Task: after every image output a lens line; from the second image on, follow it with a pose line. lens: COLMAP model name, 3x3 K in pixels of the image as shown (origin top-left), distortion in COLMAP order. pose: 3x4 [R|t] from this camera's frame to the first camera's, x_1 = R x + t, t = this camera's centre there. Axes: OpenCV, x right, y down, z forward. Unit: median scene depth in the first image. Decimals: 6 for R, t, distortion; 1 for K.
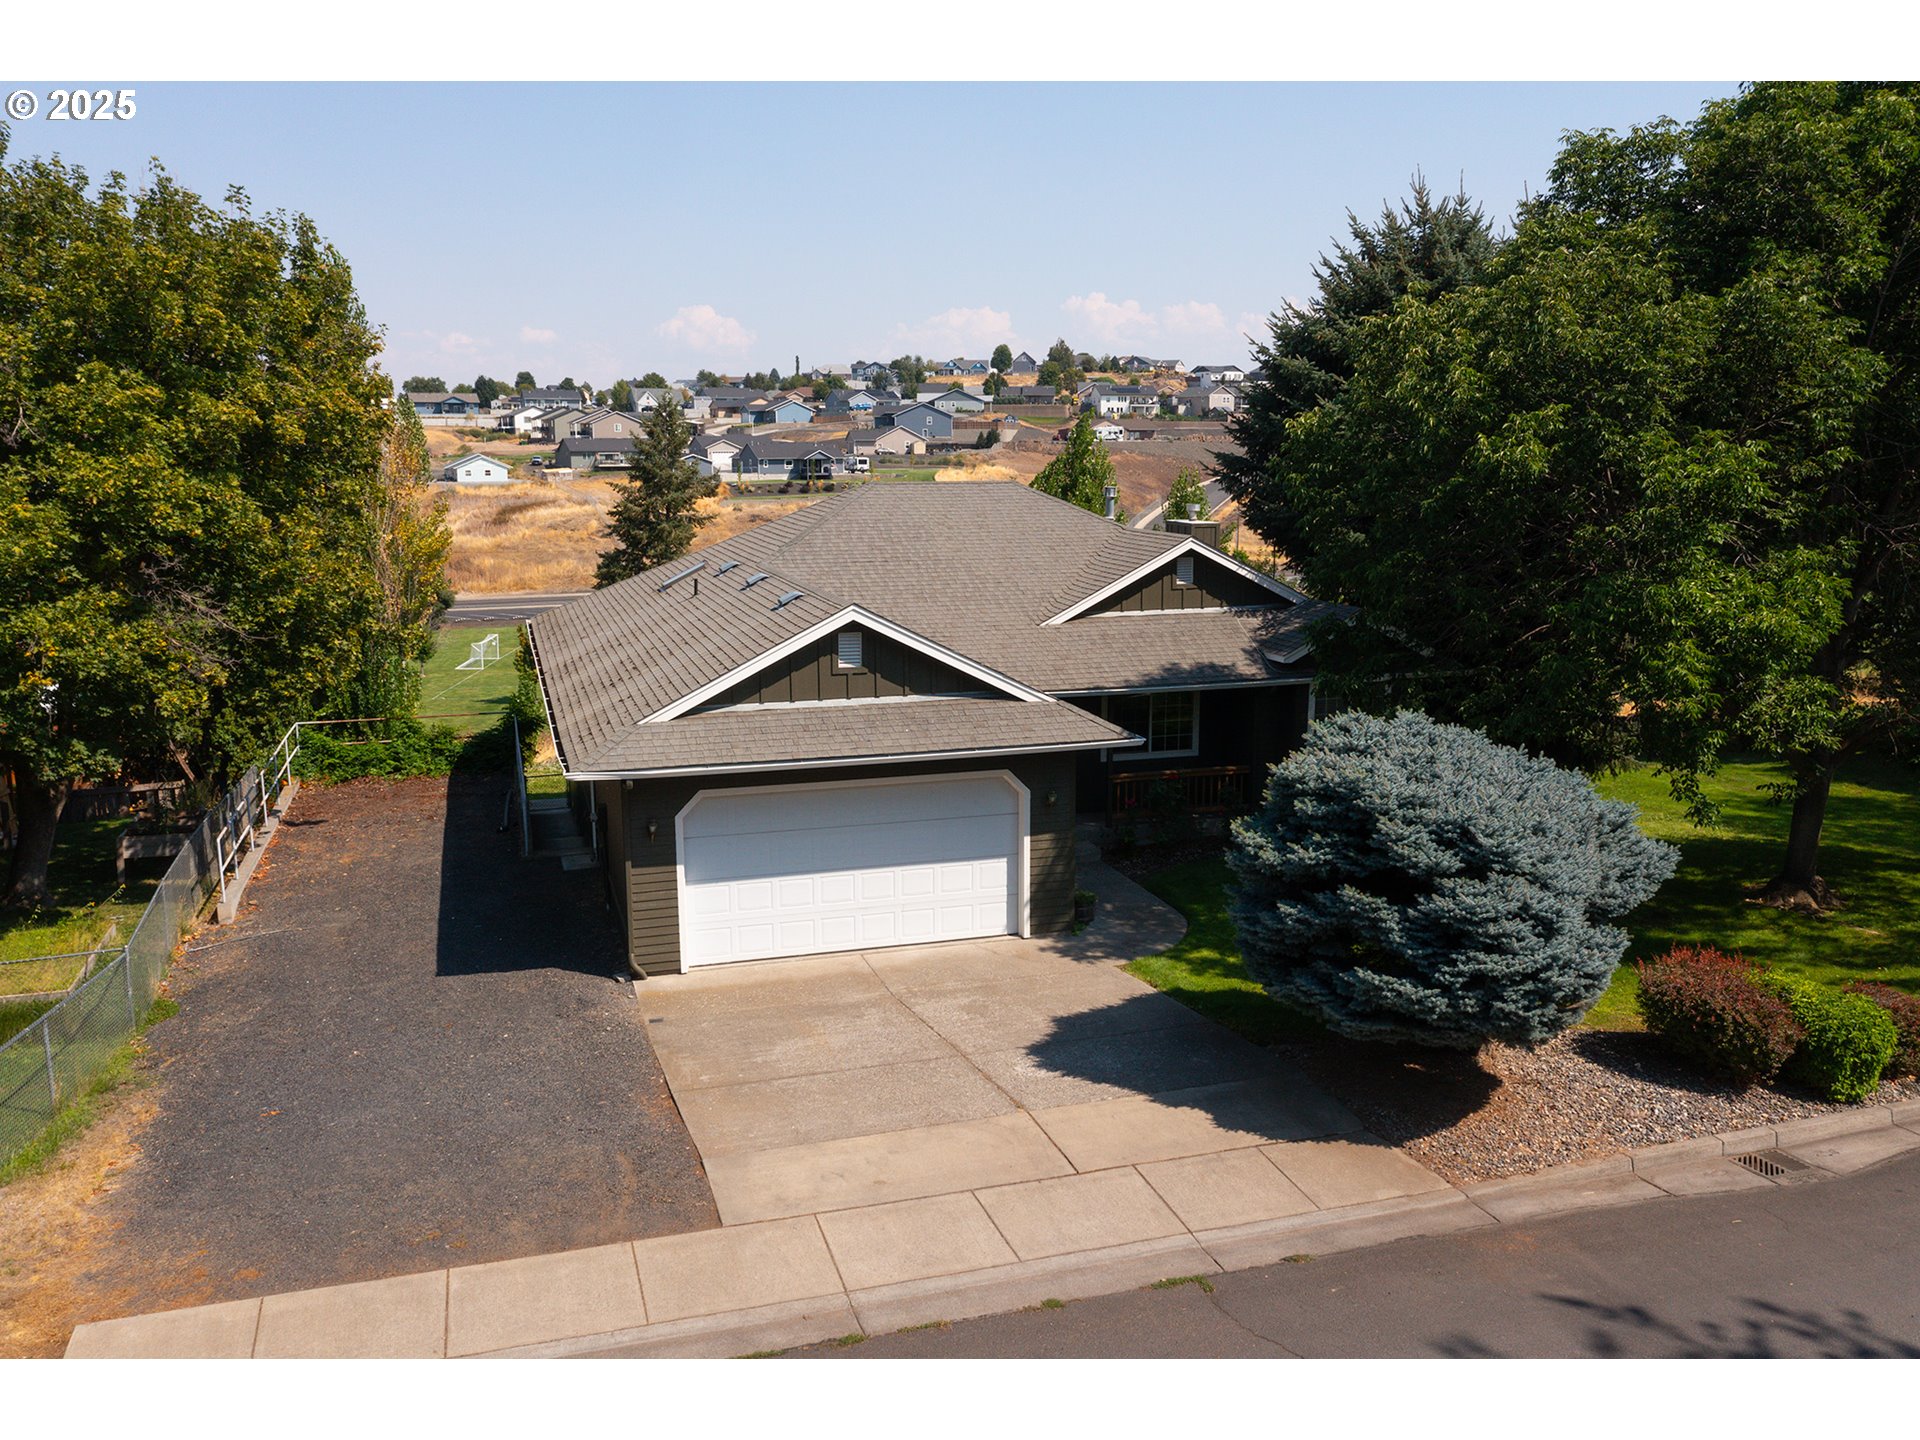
lens RADIAL K [[1543.9, 0, 962.9], [0, 1543.9, 716.4], [0, 0, 1]] dist [0.007081, -0.003630]
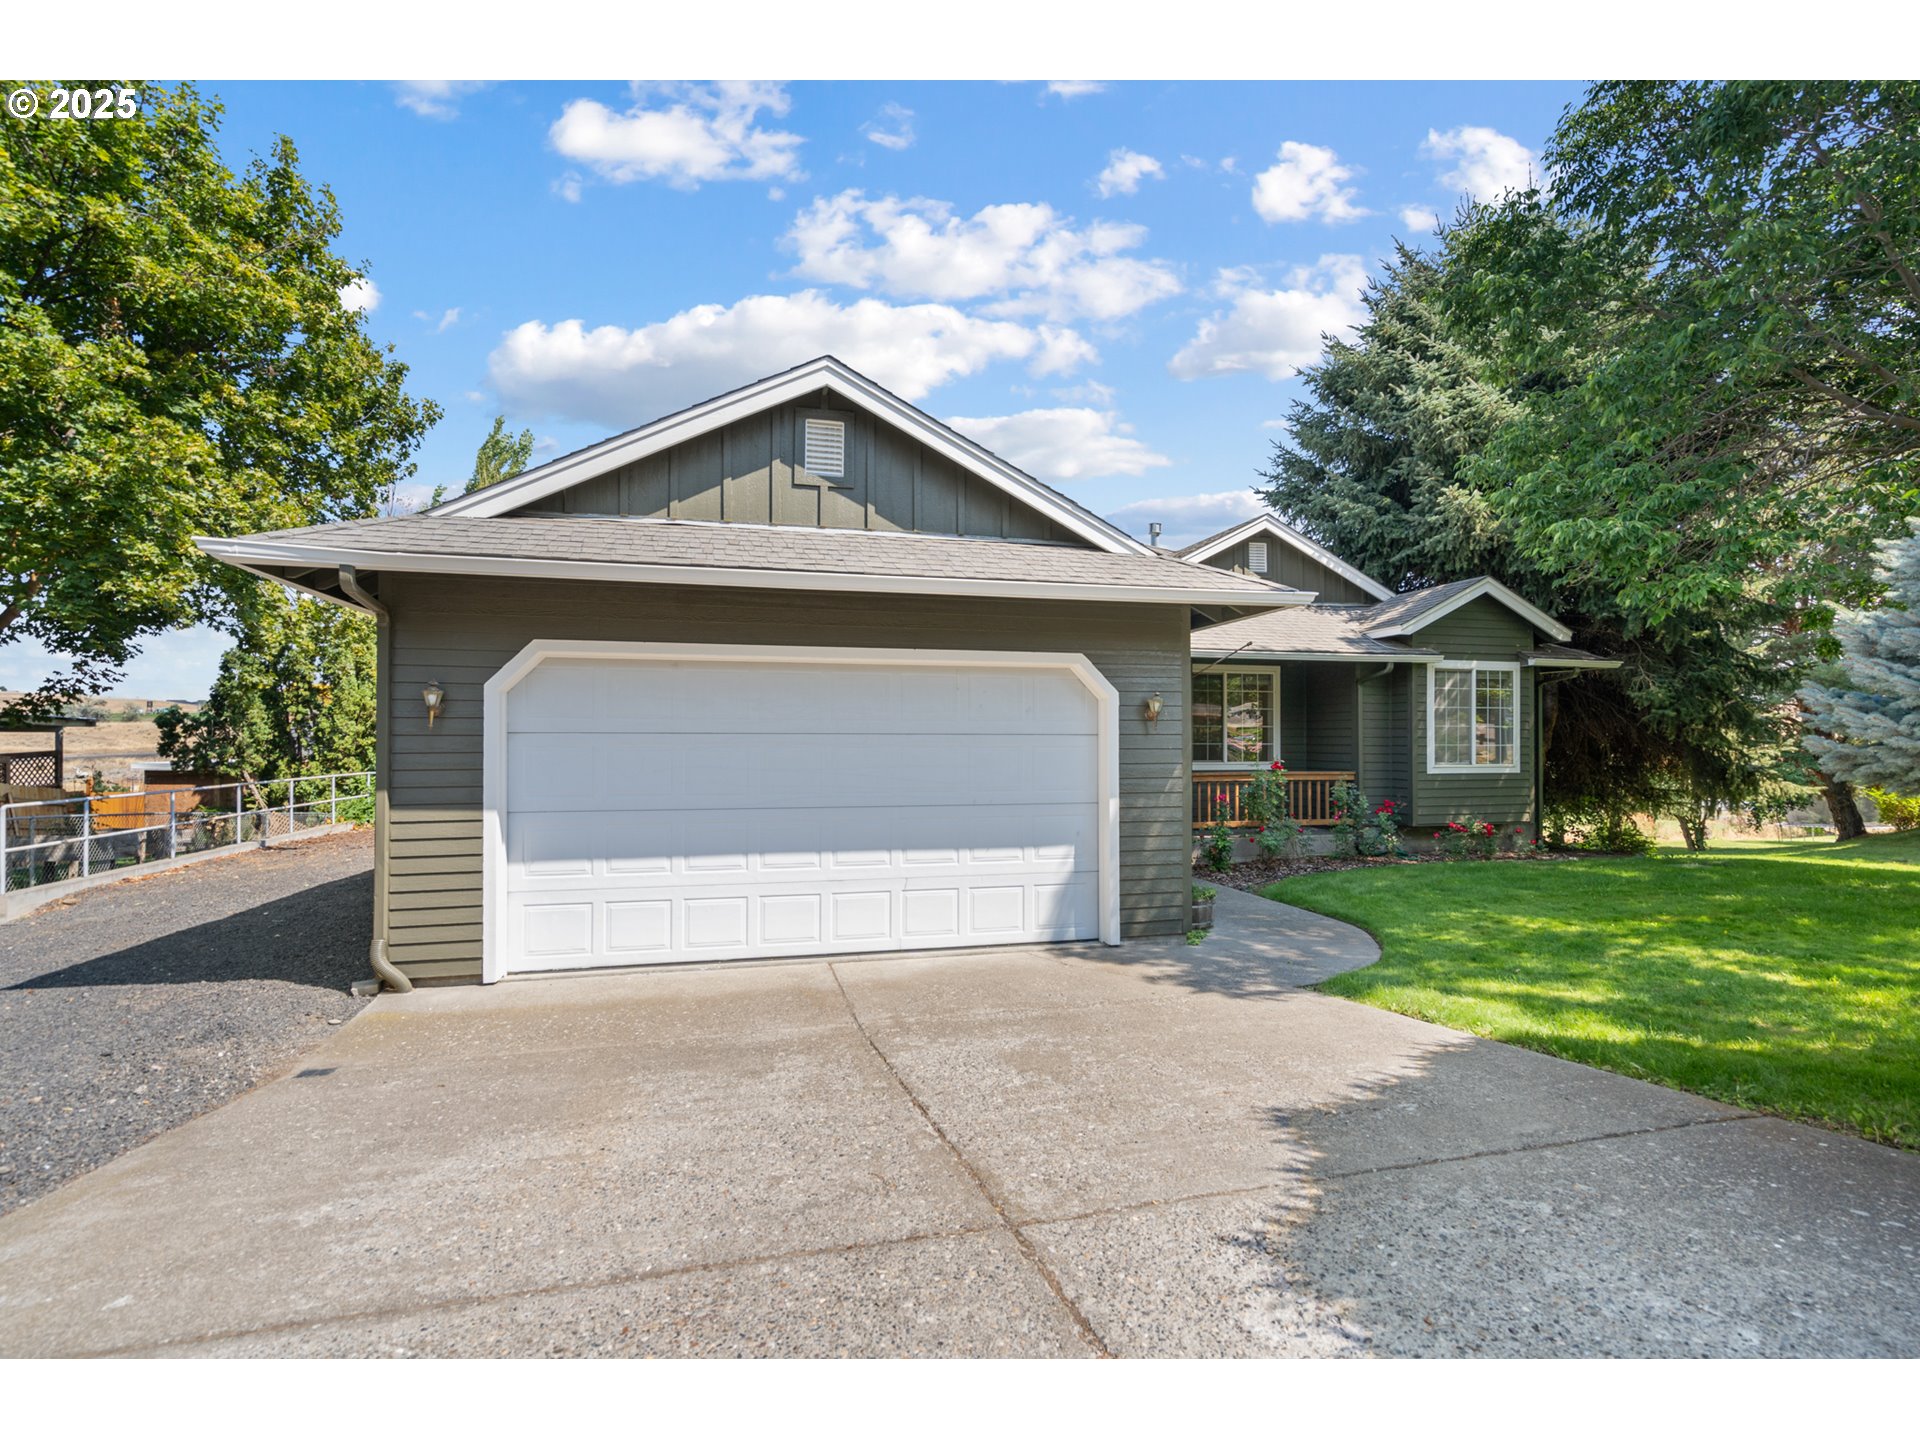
lens RADIAL K [[880.4, 0, 956.7], [0, 880.4, 729.6], [0, 0, 1]] dist [0.001029, 0.000170]
pose [[0.998577, 0.002753, -0.053250, -0.001188], [-0.012877, 0.981558, -0.190730, 0.108526], [0.051743, 0.191144, 0.980197, 0.552436]]
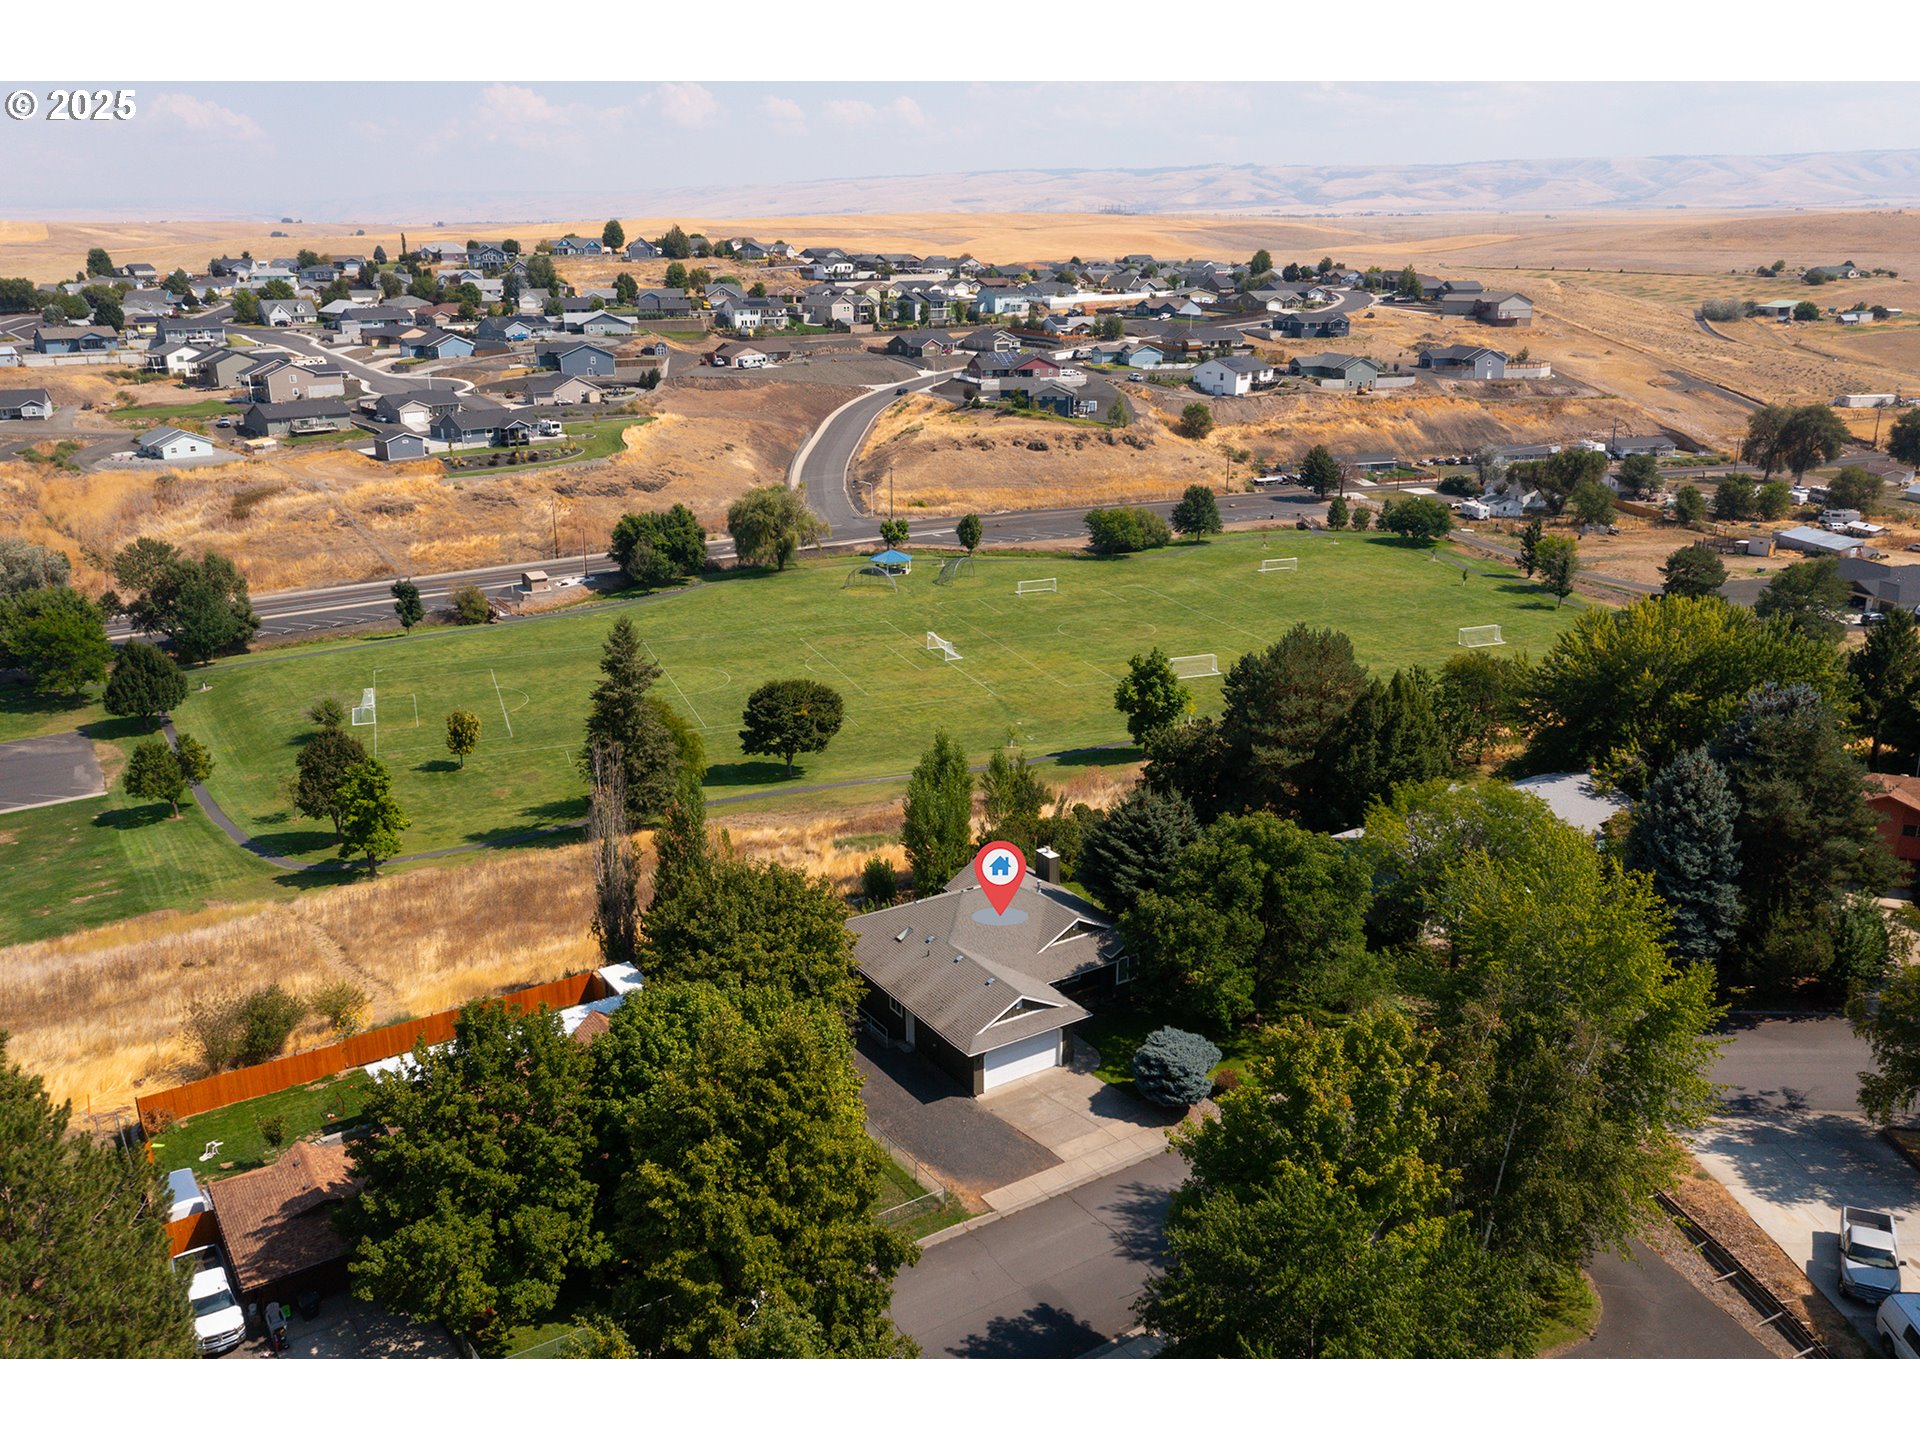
lens RADIAL K [[1543.9, 0, 960.3], [0, 1543.9, 719.8], [0, 0, 1]] dist [0.007081, -0.003630]
pose [[0.964830, -0.083273, 0.249337, -0.868934], [0.050658, 0.989620, 0.134482, -0.987322], [-0.257948, -0.117121, 0.959034, -1.985360]]
